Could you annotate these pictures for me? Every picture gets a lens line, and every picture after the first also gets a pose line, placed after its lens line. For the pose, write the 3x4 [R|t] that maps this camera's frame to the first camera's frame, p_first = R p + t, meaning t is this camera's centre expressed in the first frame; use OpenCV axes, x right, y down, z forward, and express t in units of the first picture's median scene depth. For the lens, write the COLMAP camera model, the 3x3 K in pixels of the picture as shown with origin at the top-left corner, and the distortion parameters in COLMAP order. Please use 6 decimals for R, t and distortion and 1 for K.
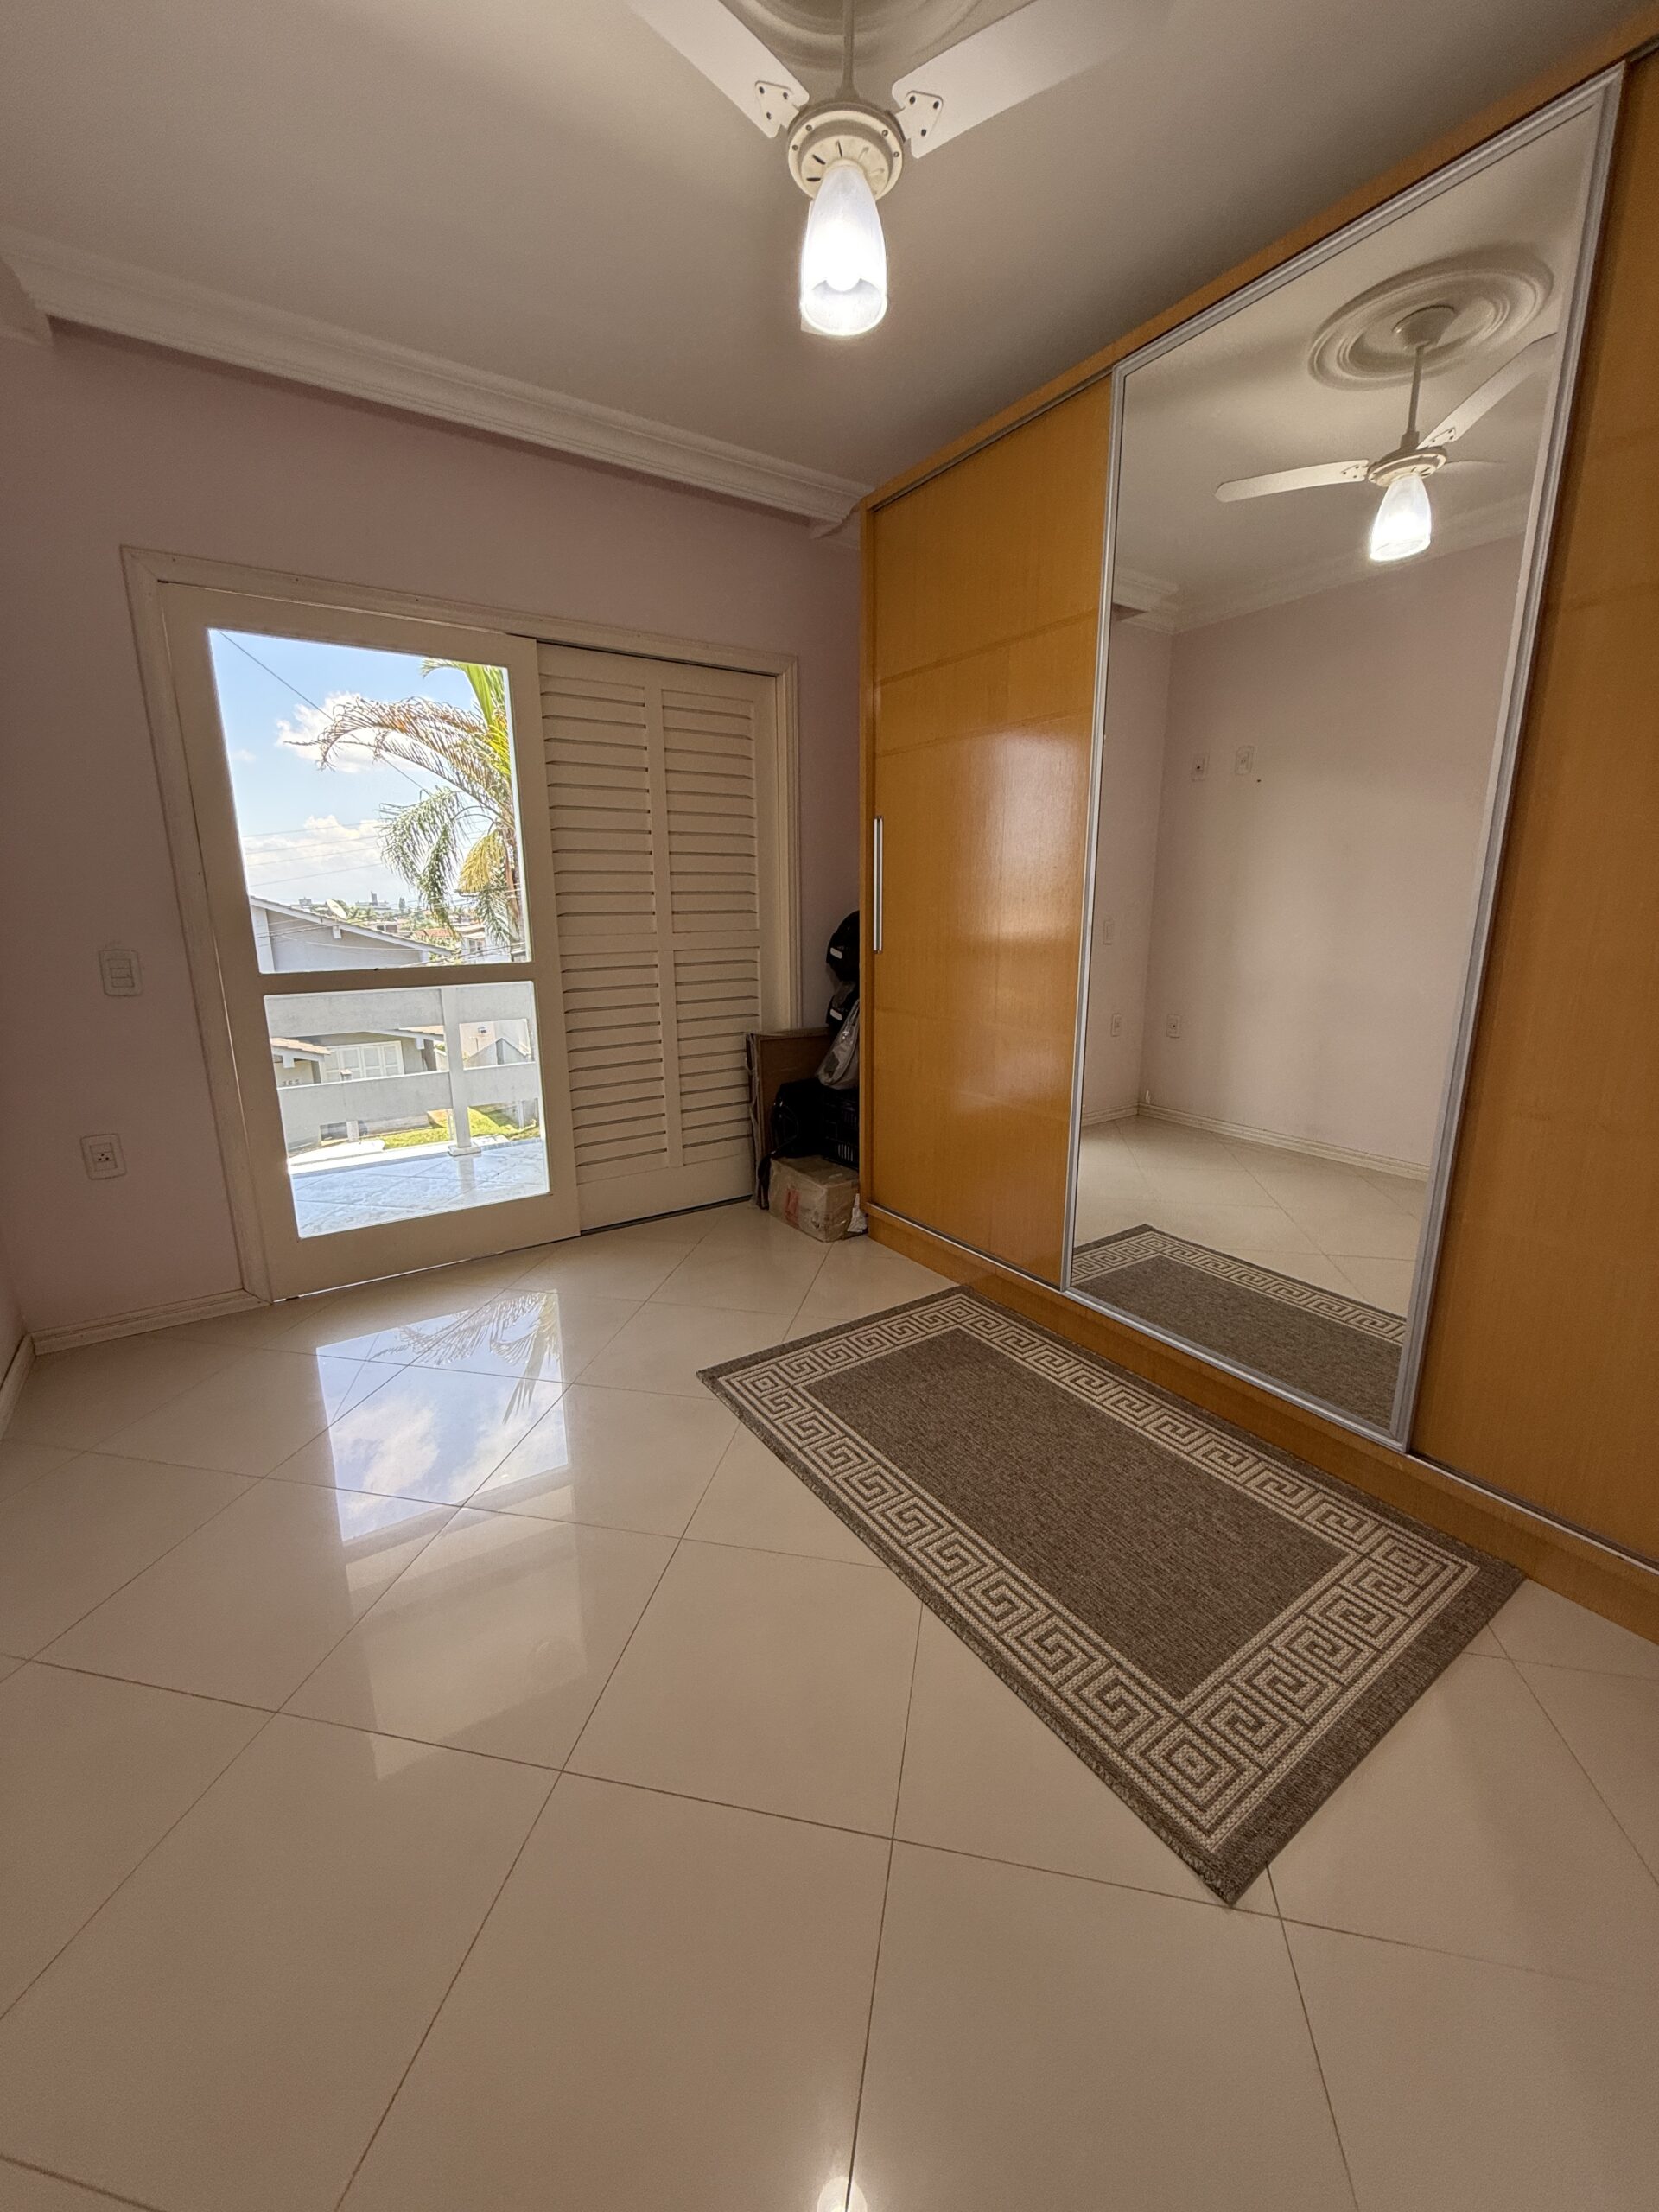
lens RADIAL K [[882.2, 0, 837.7], [0, 882.2, 1098.4], [0, 0, 1]] dist [-0.002223, -0.000425]
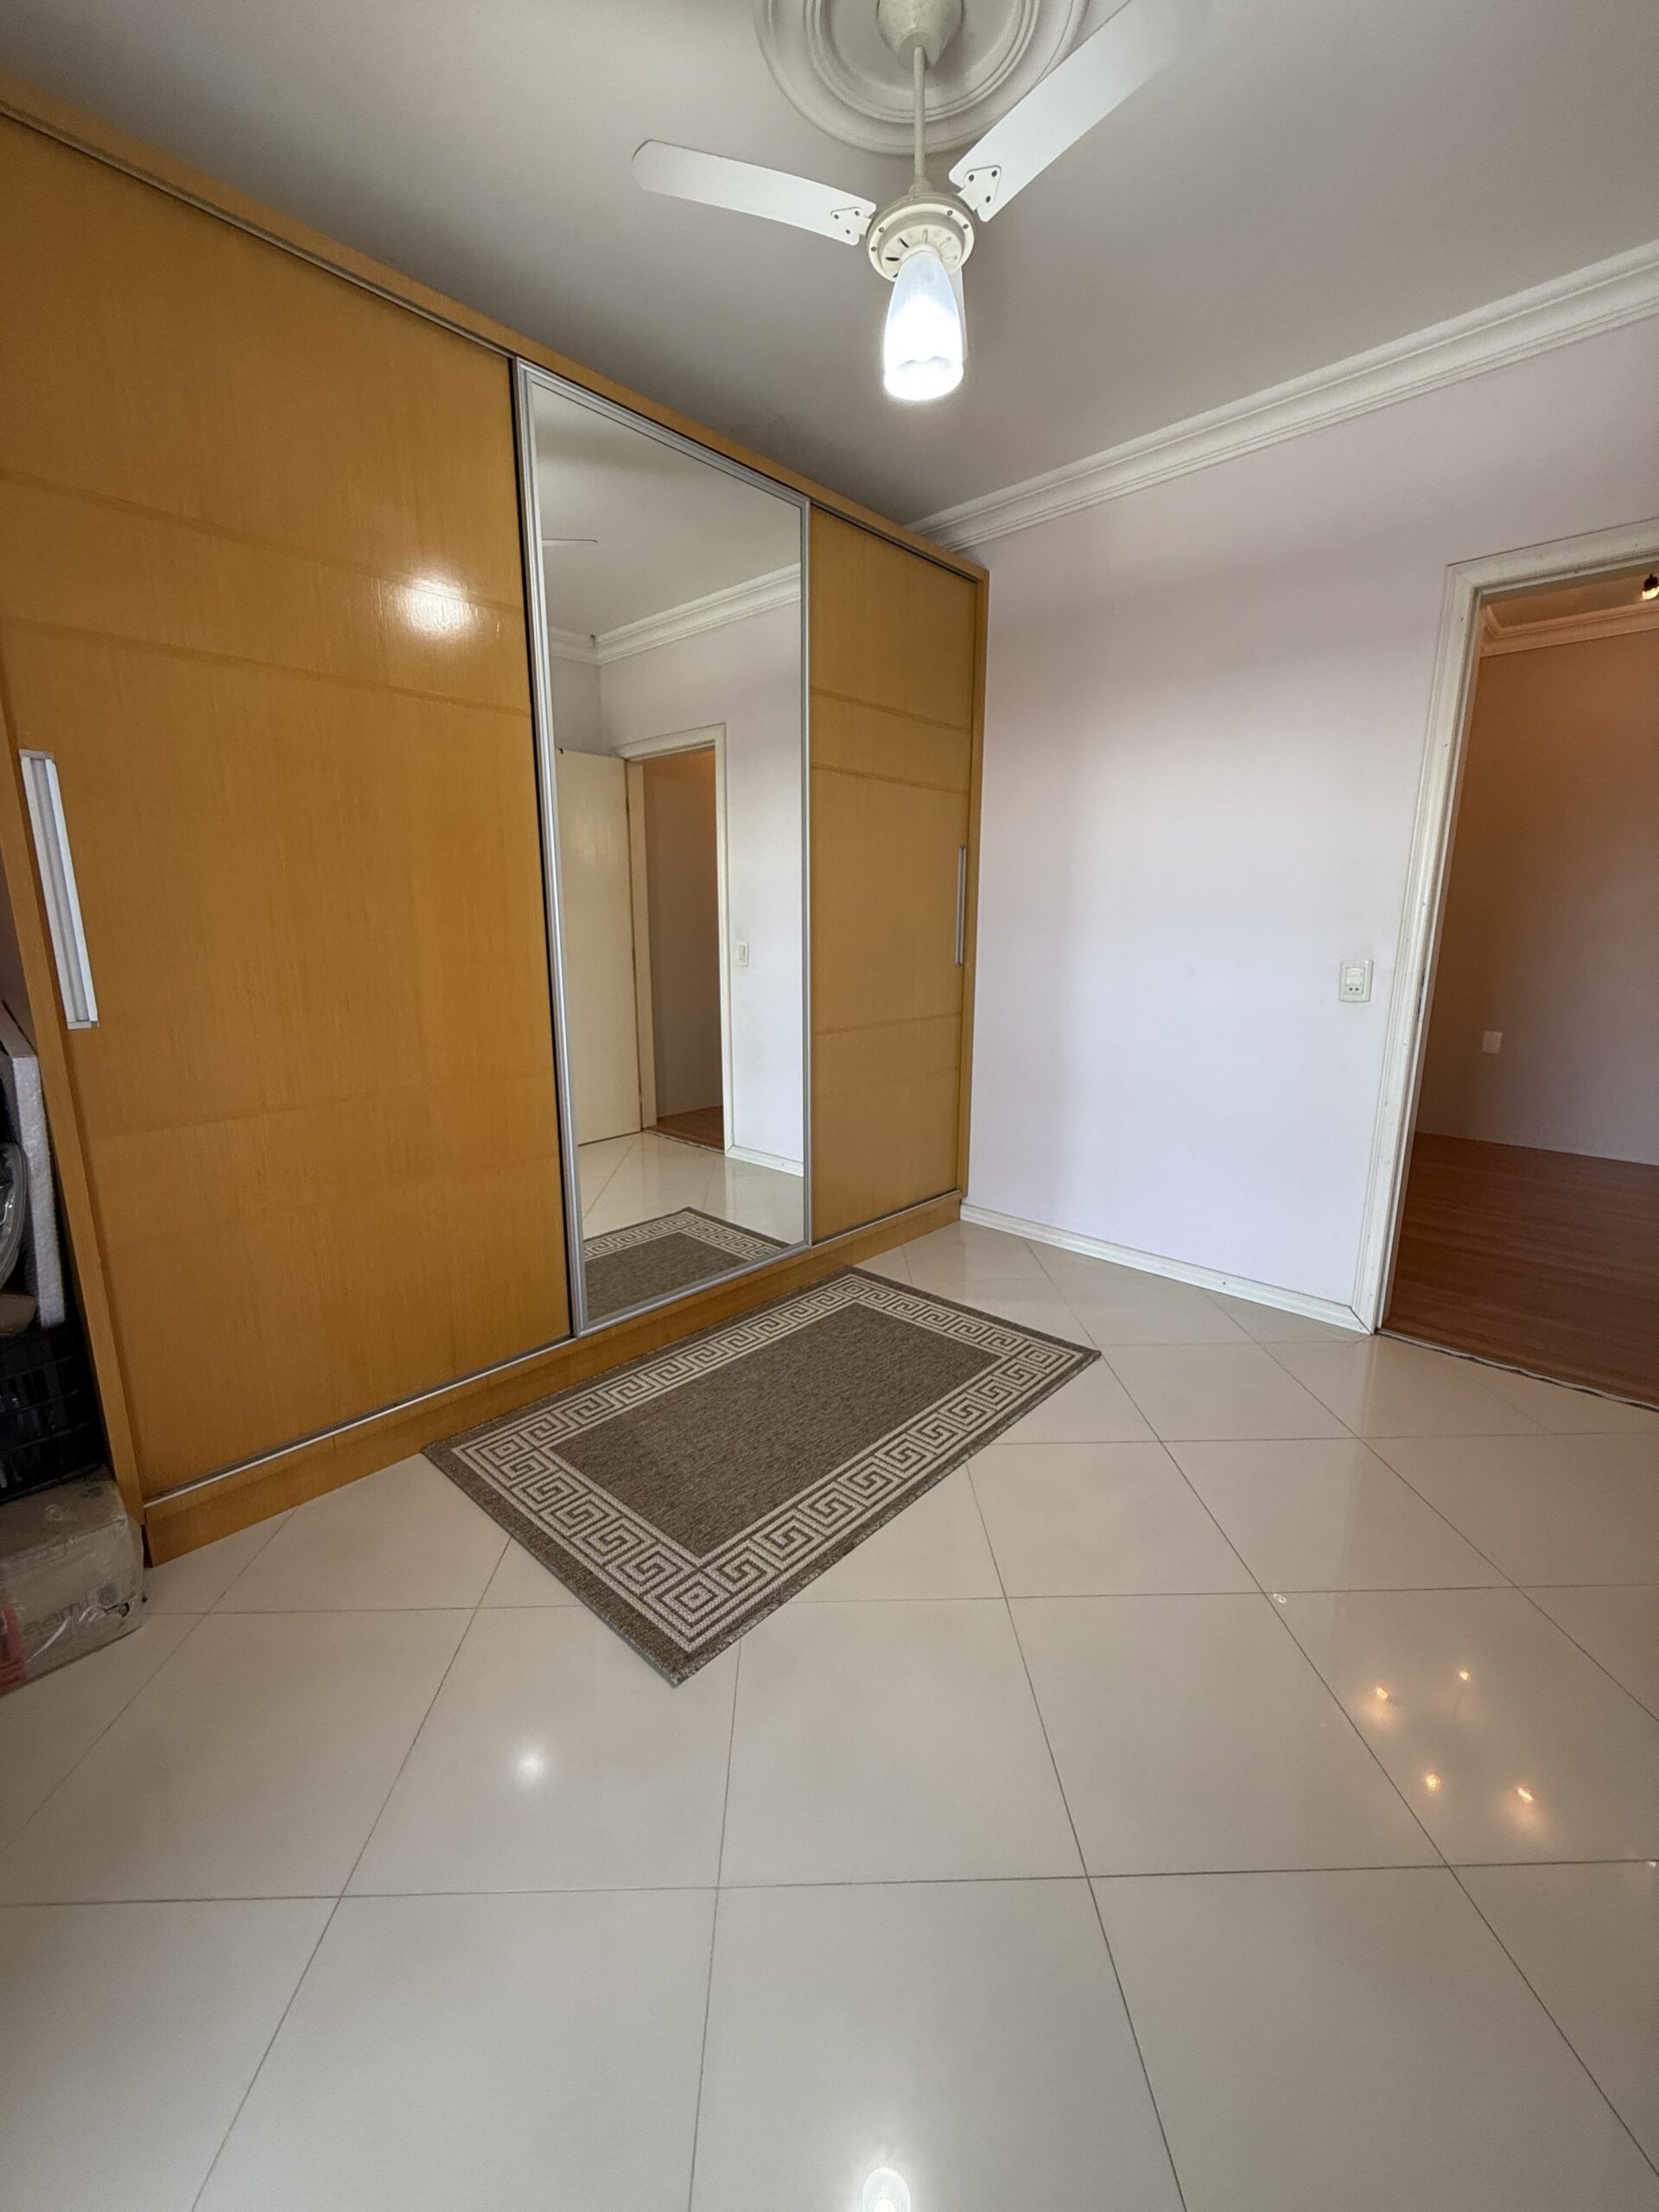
lens RADIAL K [[882.2, 0, 828.2], [0, 882.2, 1097.3], [0, 0, 1]] dist [-0.002223, -0.000425]
pose [[-0.218694, -0.198611, 0.955367, -0.779494], [0.214135, 0.945434, 0.245563, -0.232633], [-0.952008, 0.258281, -0.164231, 1.002164]]
